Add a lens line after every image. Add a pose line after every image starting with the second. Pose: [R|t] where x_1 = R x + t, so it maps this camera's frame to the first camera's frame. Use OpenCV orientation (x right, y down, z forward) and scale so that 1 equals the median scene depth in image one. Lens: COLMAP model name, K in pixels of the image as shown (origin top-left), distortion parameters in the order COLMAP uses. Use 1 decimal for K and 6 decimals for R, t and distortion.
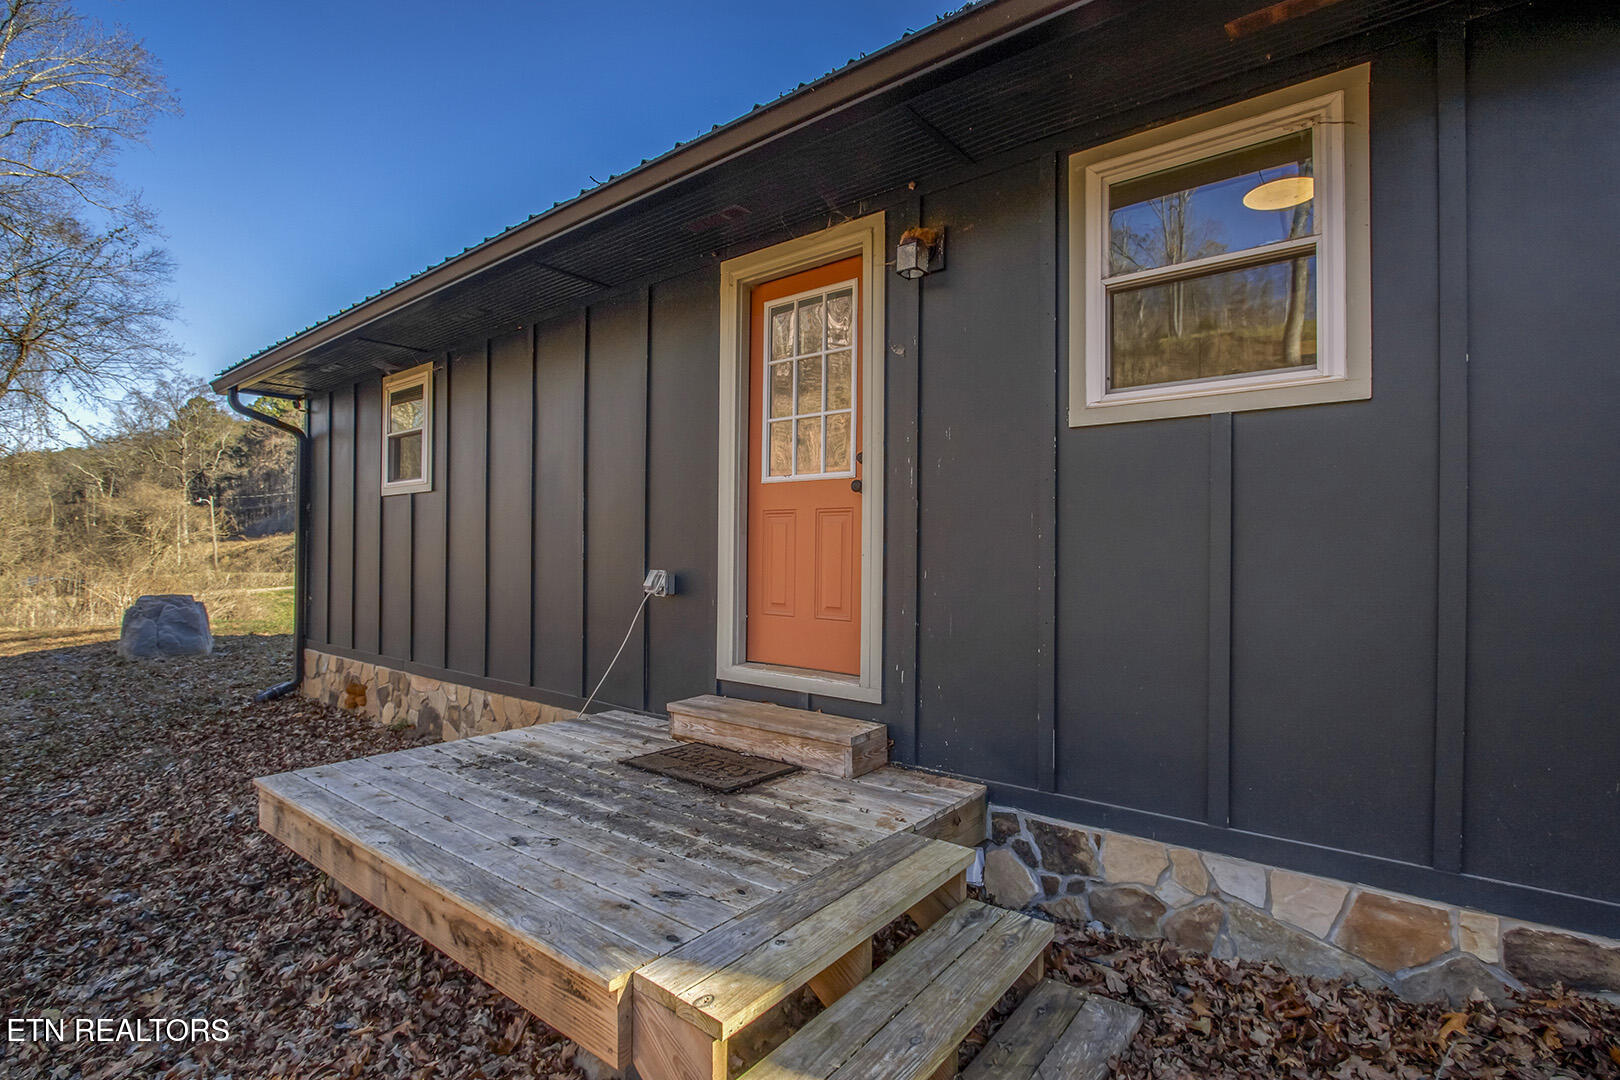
lens RADIAL K [[774.3, 0, 809.1], [0, 774.3, 549.1], [0, 0, 1]] dist [-0.025452, 0.000548]
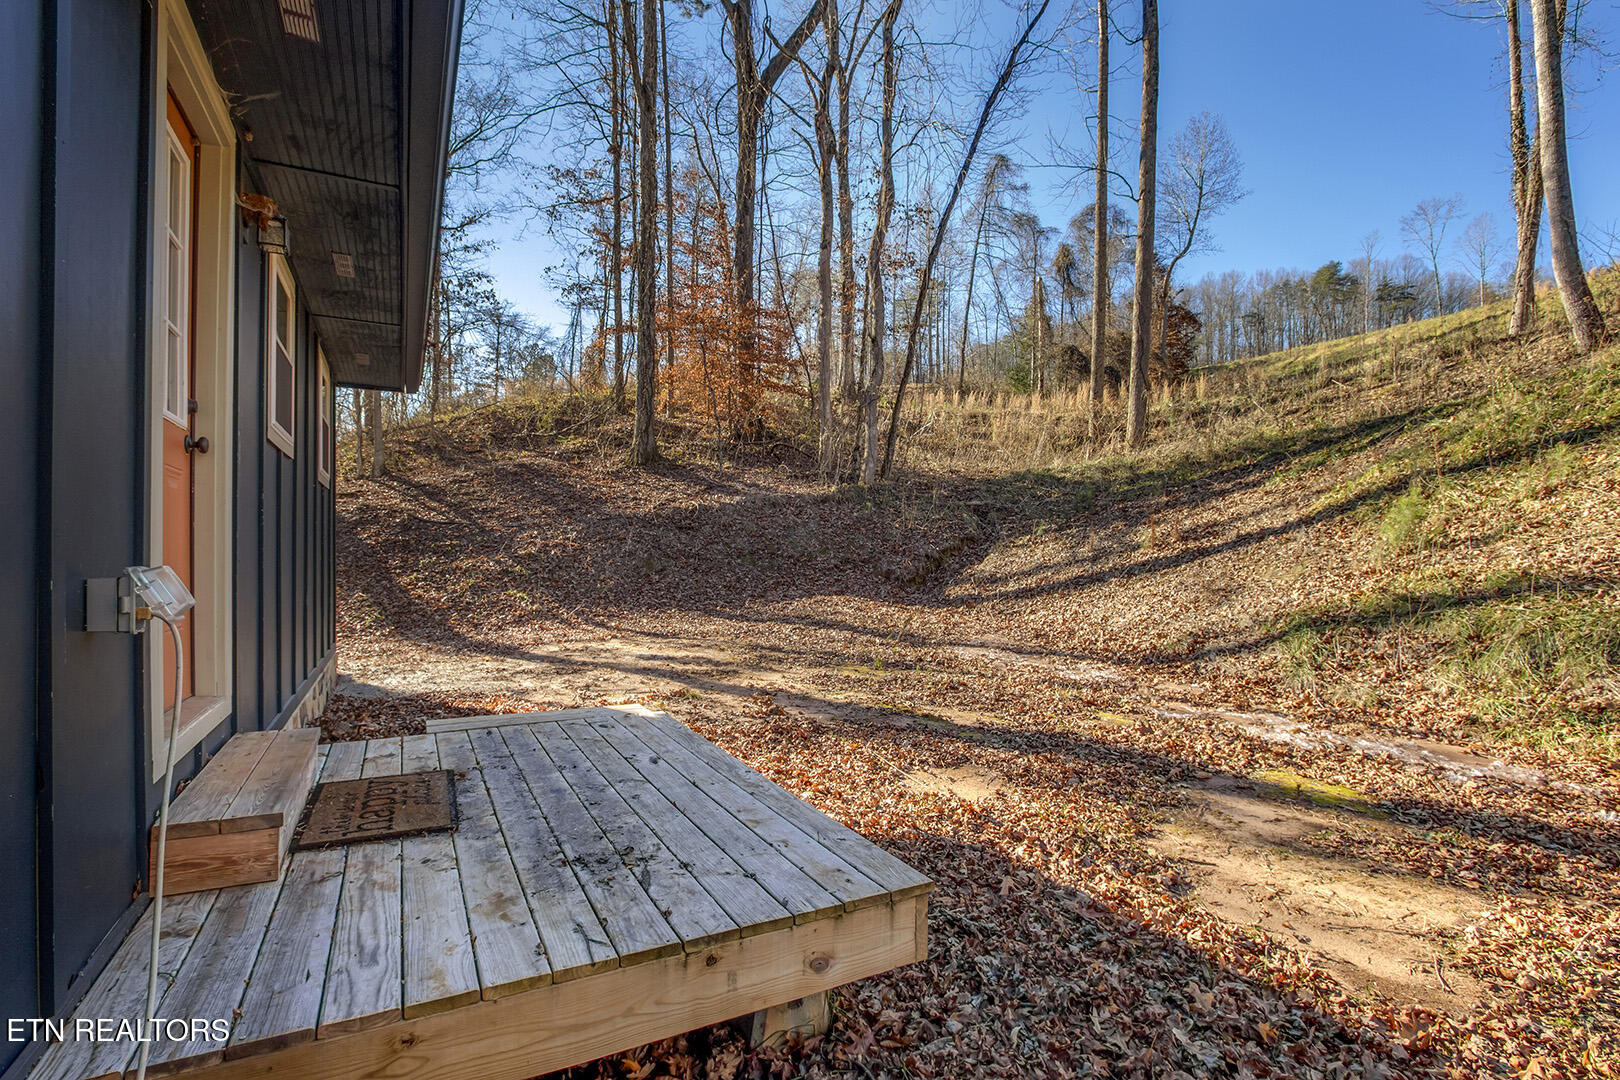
lens RADIAL K [[774.3, 0, 809.1], [0, 774.3, 549.1], [0, 0, 1]] dist [-0.025452, 0.000548]
pose [[-0.922959, 0.003127, 0.384885, -0.829623], [0.002859, 0.999995, -0.001270, 0.022289], [-0.384887, -0.000071, -0.922964, 1.550170]]
